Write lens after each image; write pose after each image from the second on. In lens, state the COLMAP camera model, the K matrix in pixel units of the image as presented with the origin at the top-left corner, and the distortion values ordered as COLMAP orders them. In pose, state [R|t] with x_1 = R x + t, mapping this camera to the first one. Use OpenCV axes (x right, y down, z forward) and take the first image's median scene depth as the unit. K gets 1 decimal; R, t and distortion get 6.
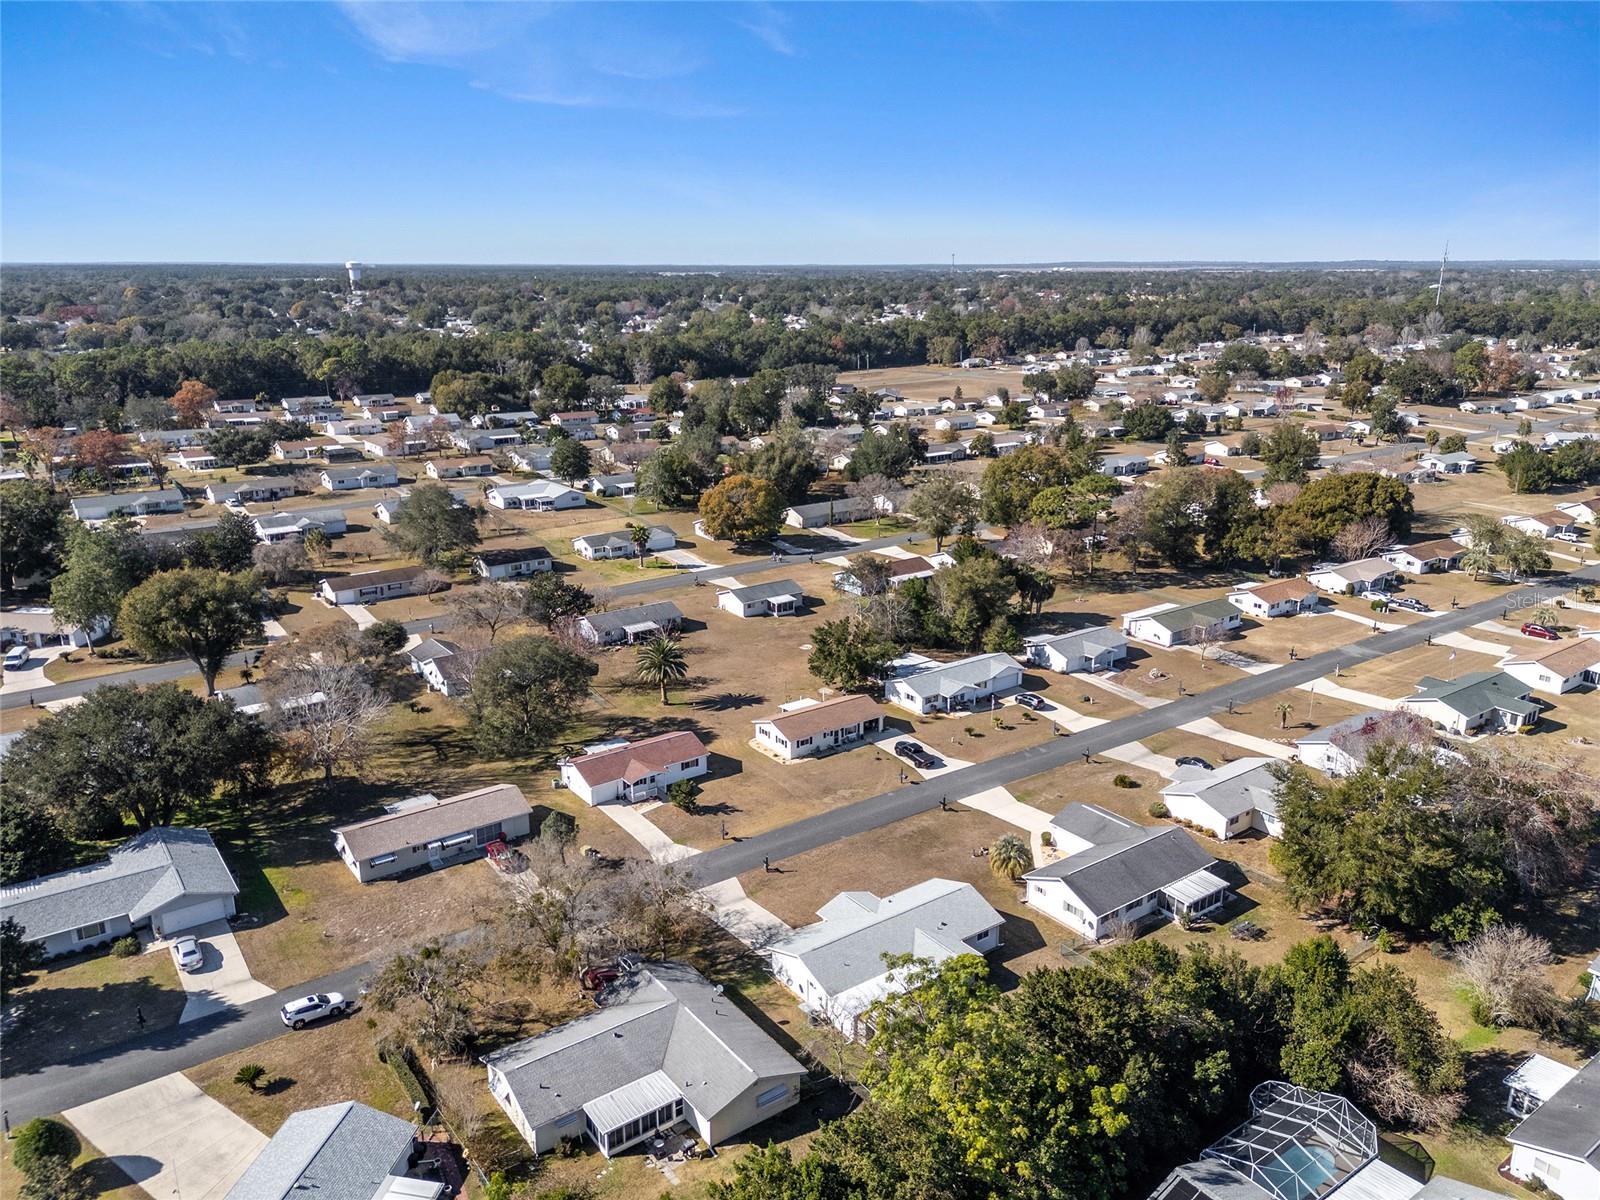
lens RADIAL K [[1170.8, 0, 797.2], [0, 1170.8, 606.3], [0, 0, 1]] dist [0.087381, -0.097814]
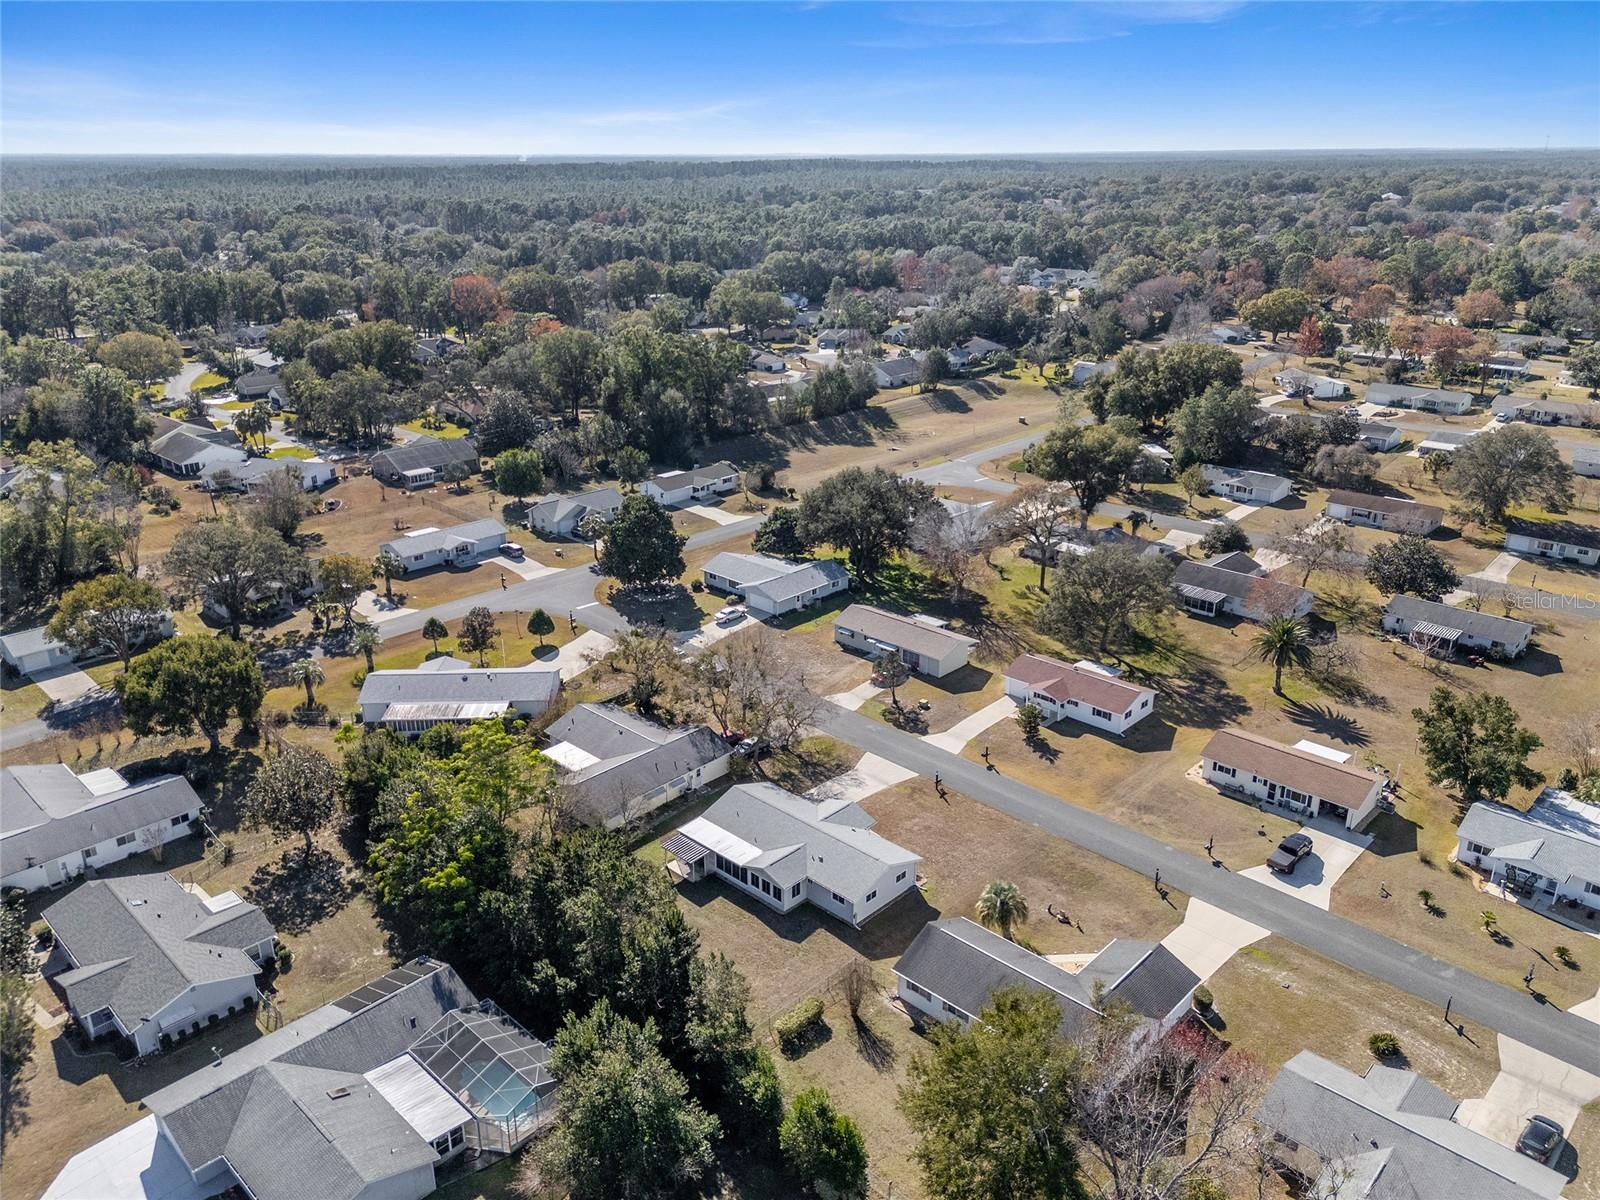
lens RADIAL K [[1170.8, 0, 791.6], [0, 1170.8, 597.6], [0, 0, 1]] dist [0.087381, -0.097814]
pose [[0.169673, 0.347028, -0.922379, 0.617974], [-0.271499, 0.916191, 0.294757, -0.142272], [0.947364, 0.200413, 0.249671, 0.438786]]
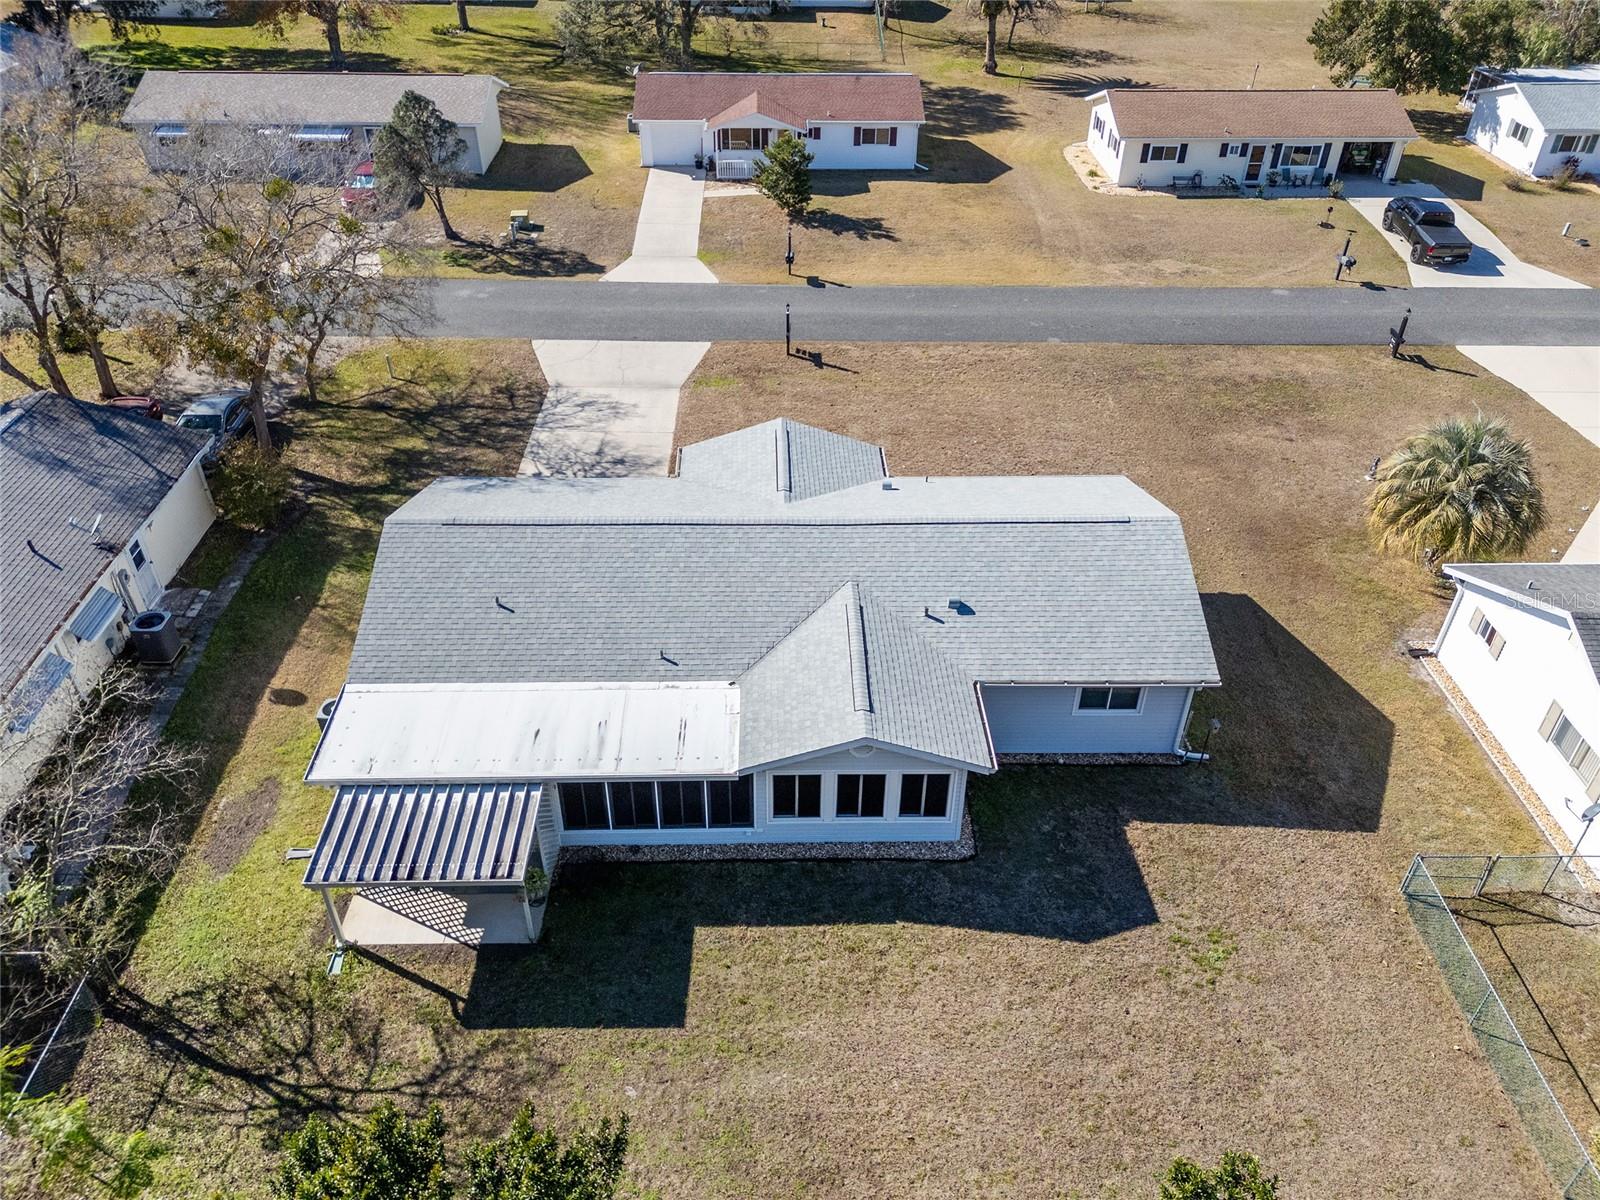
lens RADIAL K [[1170.8, 0, 801.6], [0, 1170.8, 608.0], [0, 0, 1]] dist [0.087381, -0.097814]
pose [[0.820943, 0.348333, -0.452456, 0.138419], [-0.170450, 0.905744, 0.388039, 0.110239], [0.544976, -0.241437, 0.802938, 0.491545]]
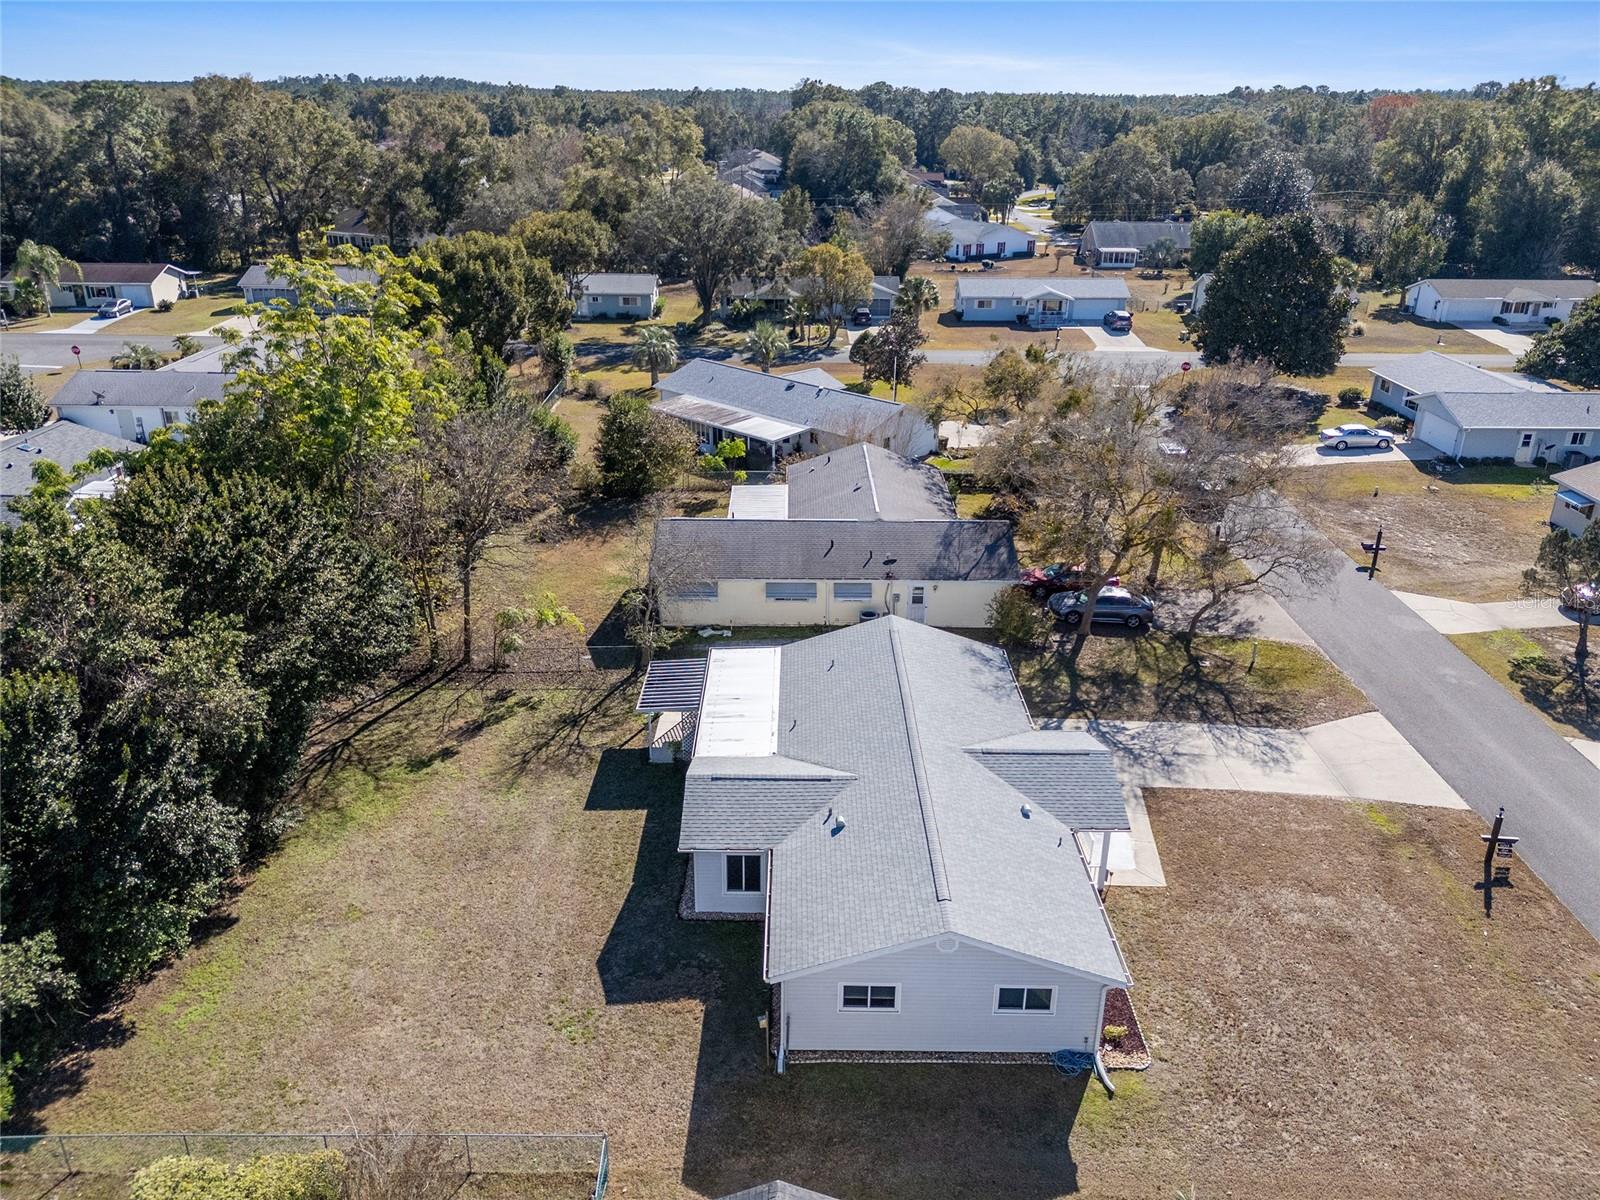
lens RADIAL K [[1170.8, 0, 800.3], [0, 1170.8, 596.5], [0, 0, 1]] dist [0.087381, -0.097814]
pose [[-0.590084, 0.308209, -0.746196, 0.231776], [-0.233836, 0.819399, 0.523360, 0.026566], [0.772736, 0.483314, -0.411444, 0.705176]]
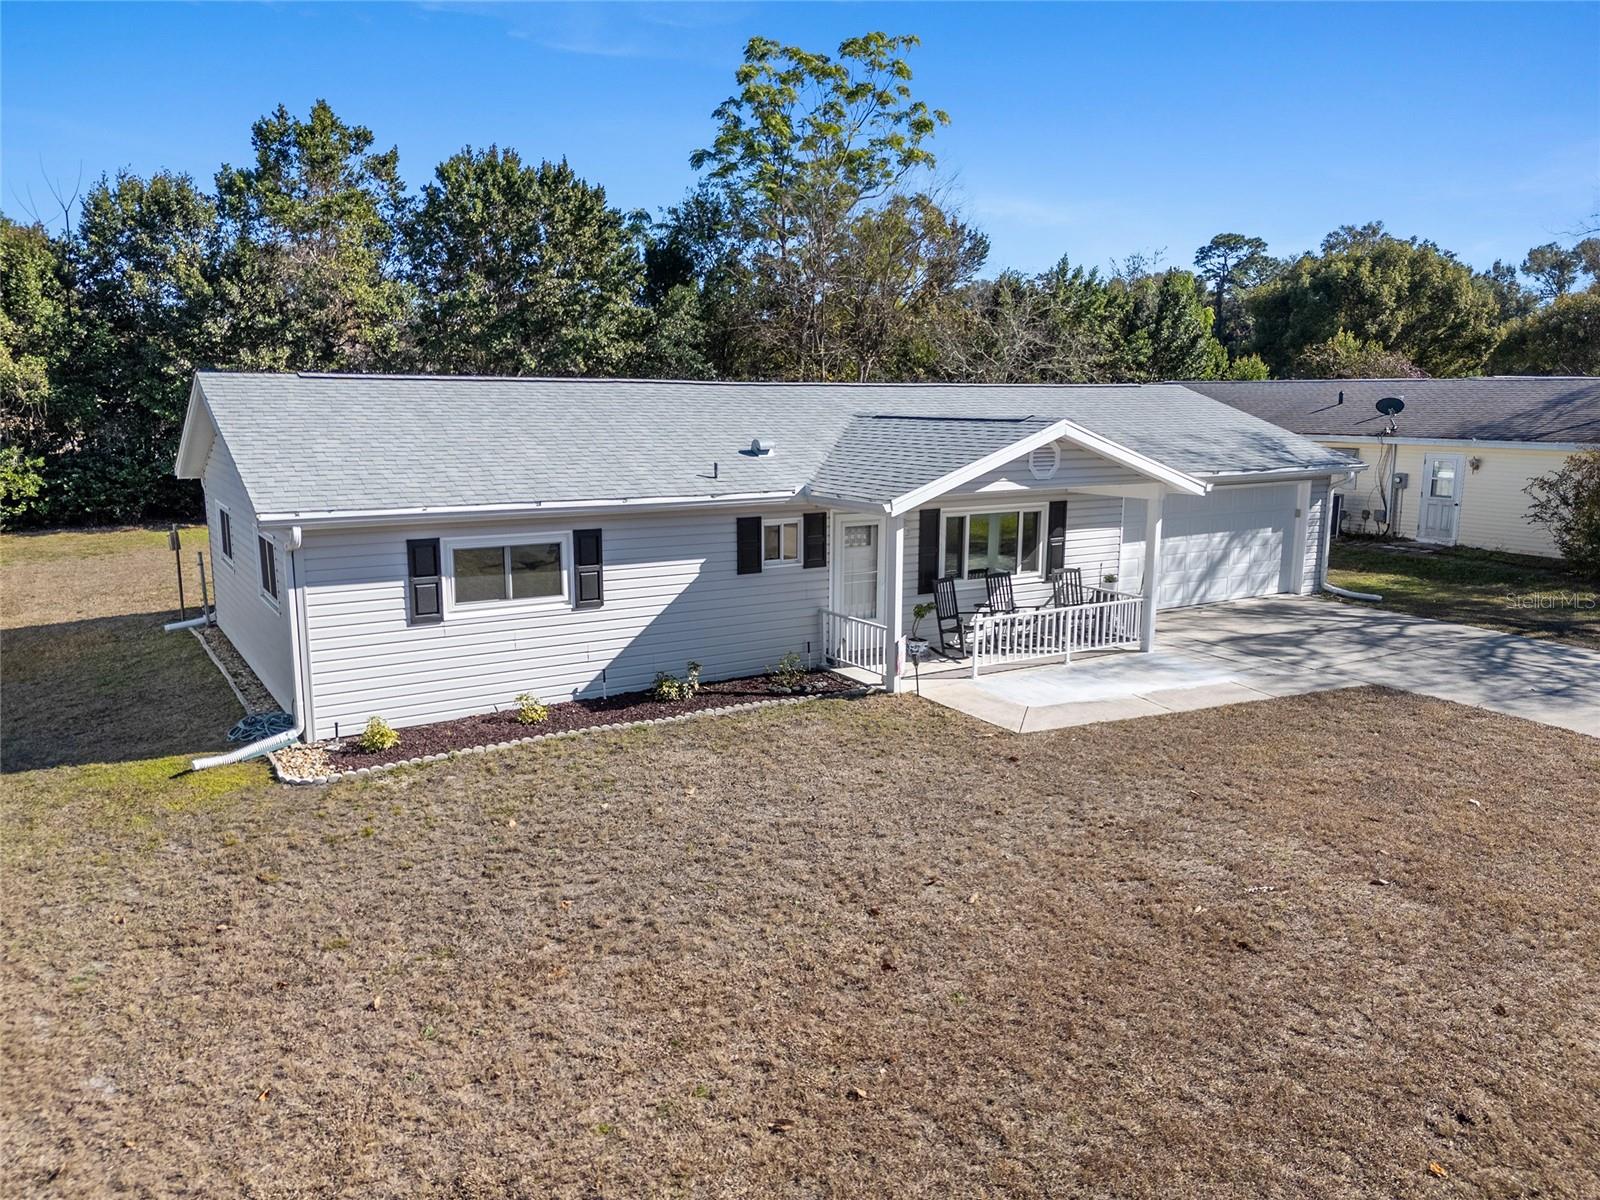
lens RADIAL K [[1170.8, 0, 797.2], [0, 1170.8, 600.8], [0, 0, 1]] dist [0.087381, -0.097814]
pose [[-0.997747, -0.015328, 0.065307, 0.042097], [0.015108, 0.897189, 0.441388, 0.132309], [-0.065358, 0.441381, -0.894937, 0.767219]]
